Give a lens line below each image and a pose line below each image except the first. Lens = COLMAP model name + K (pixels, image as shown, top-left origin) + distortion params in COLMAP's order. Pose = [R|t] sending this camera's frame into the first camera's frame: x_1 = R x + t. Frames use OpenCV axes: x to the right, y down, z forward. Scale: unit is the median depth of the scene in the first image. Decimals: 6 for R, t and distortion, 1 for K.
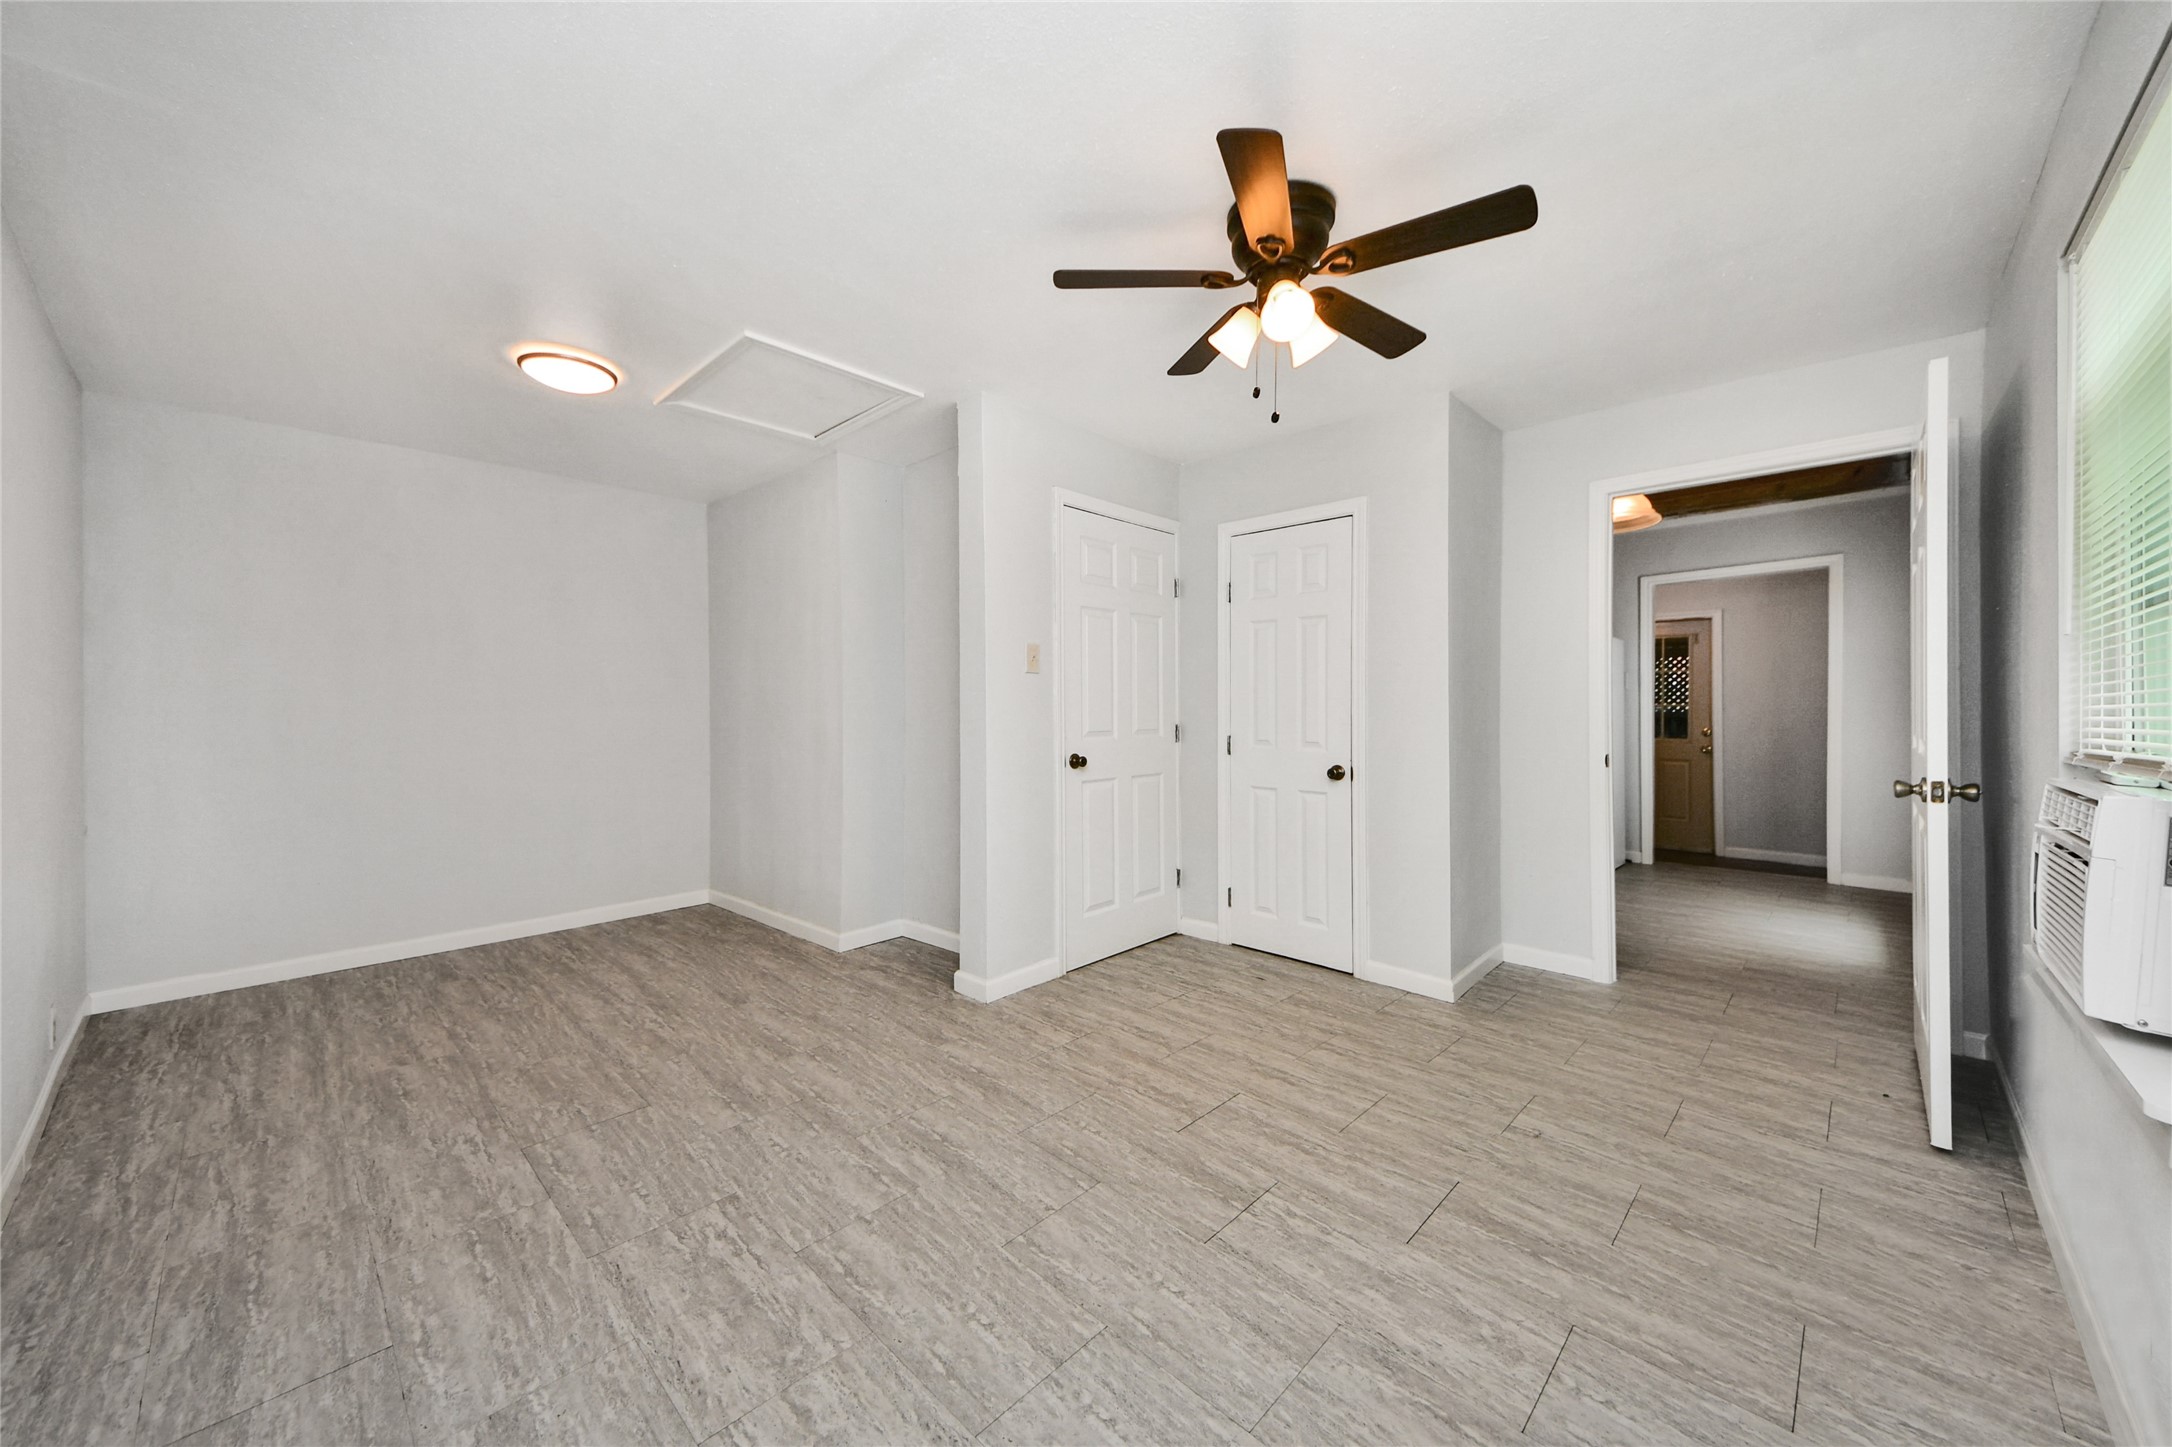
lens RADIAL K [[781.8, 0, 1084.5], [0, 781.8, 708.0], [0, 0, 1]] dist [0.035942, -0.005920]
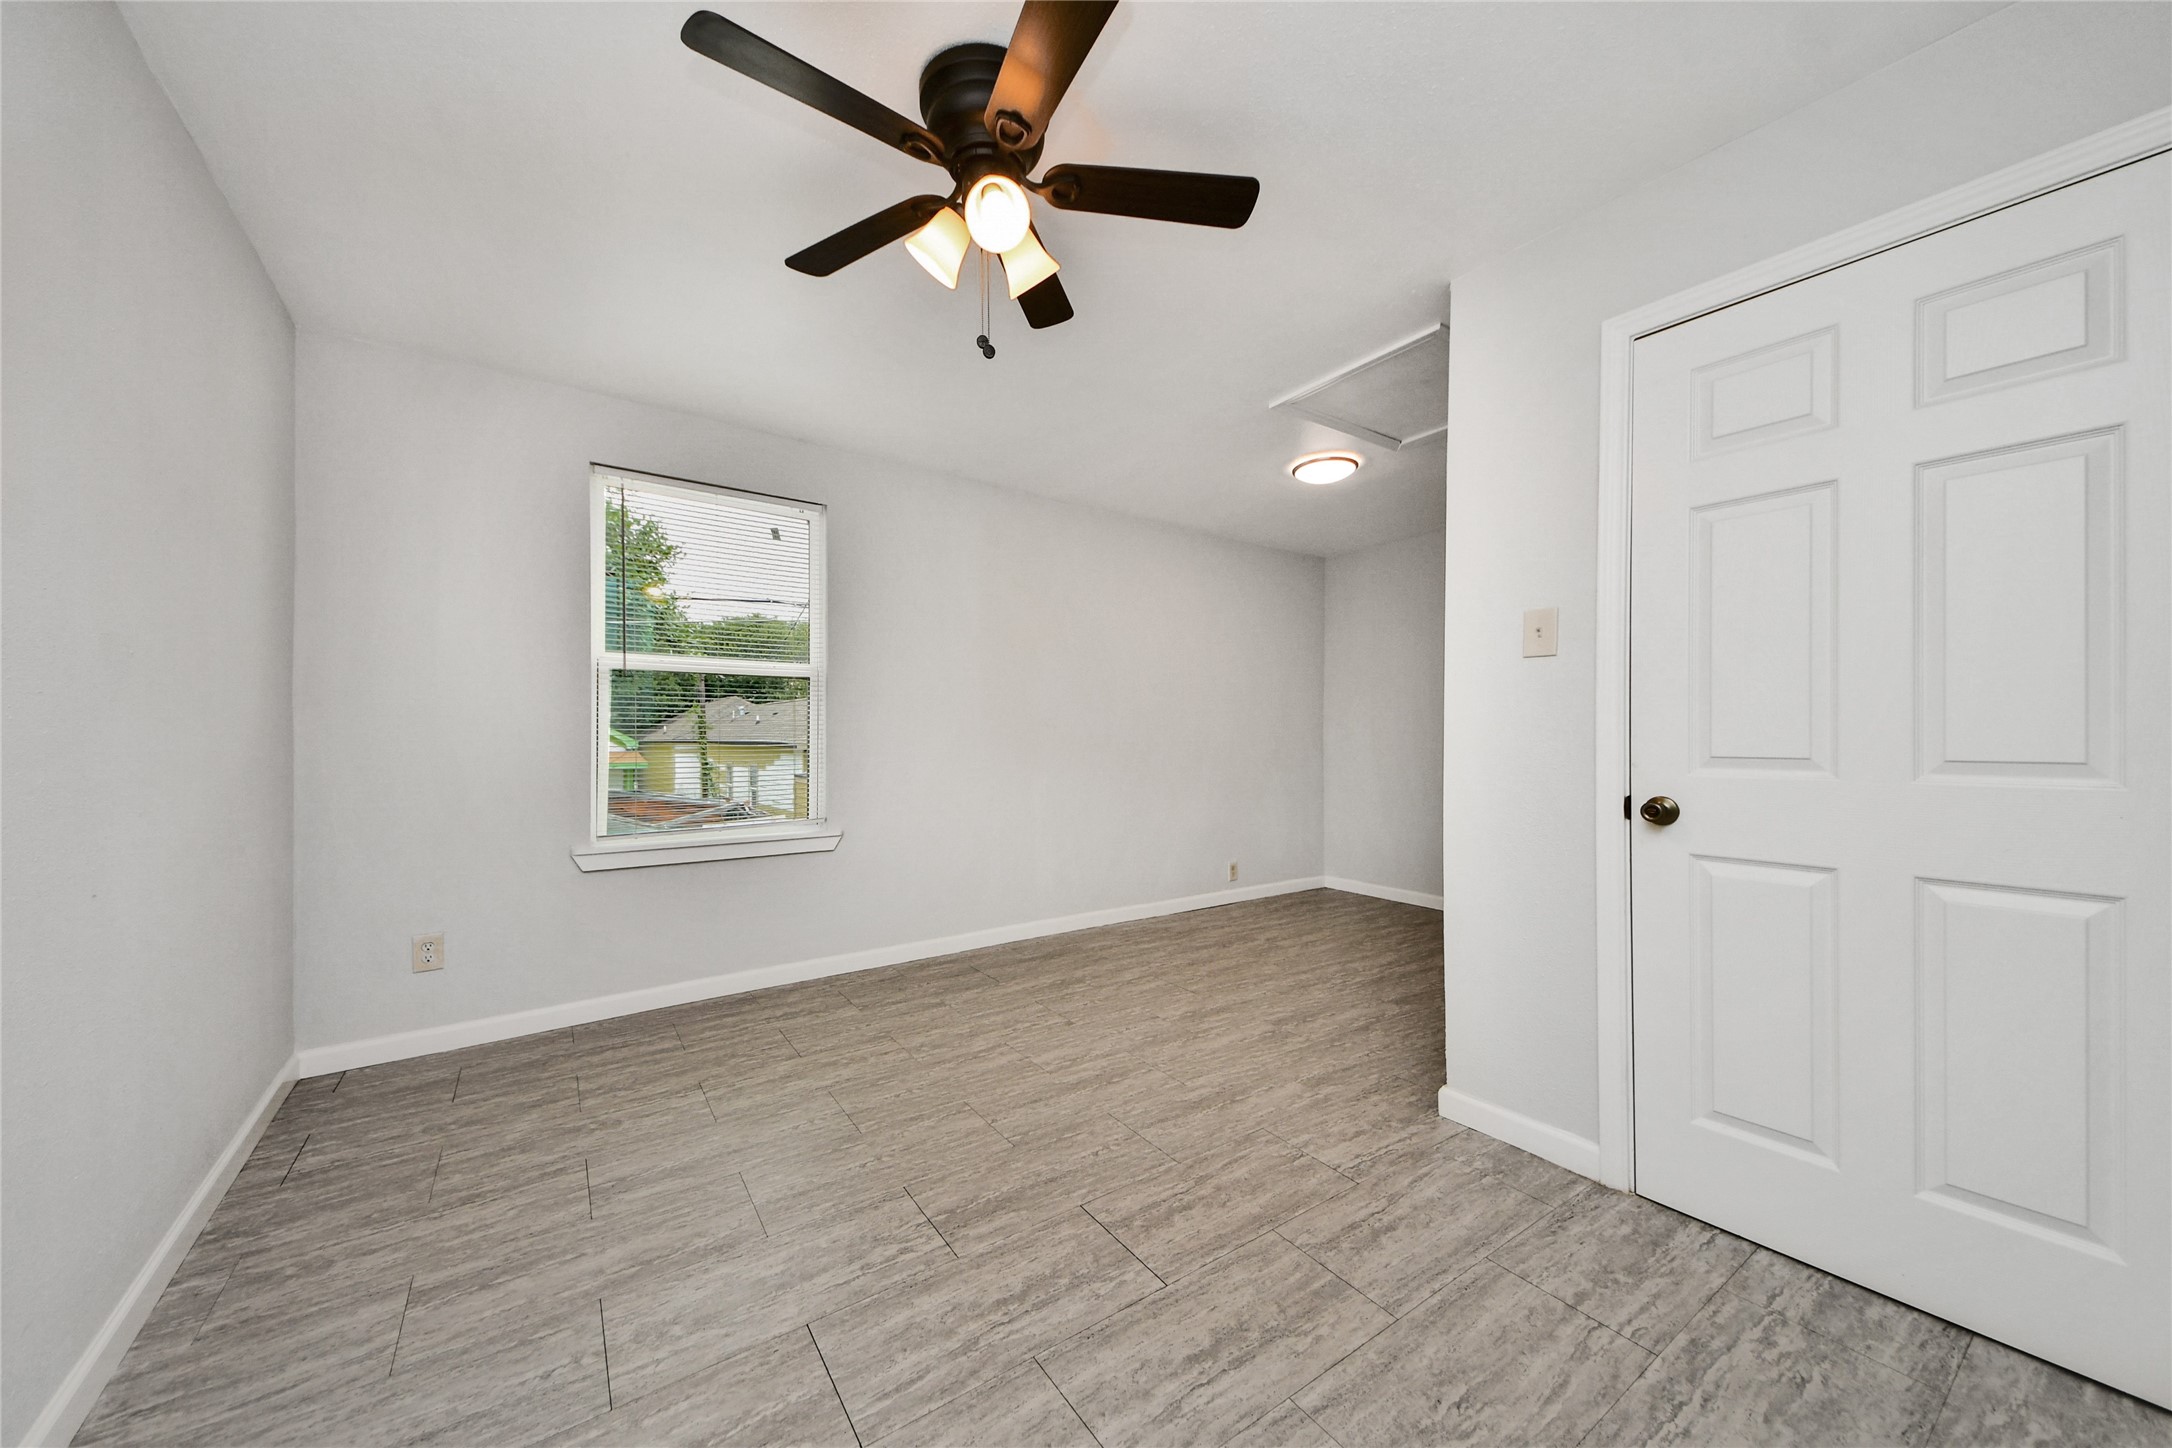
lens RADIAL K [[781.8, 0, 1084.9], [0, 781.8, 717.8], [0, 0, 1]] dist [0.035942, -0.005920]
pose [[-0.177227, 0.000497, -0.984170, 1.125345], [-0.012551, 0.999917, 0.002765, 0.008917], [0.984090, 0.012843, -0.177206, 1.349525]]
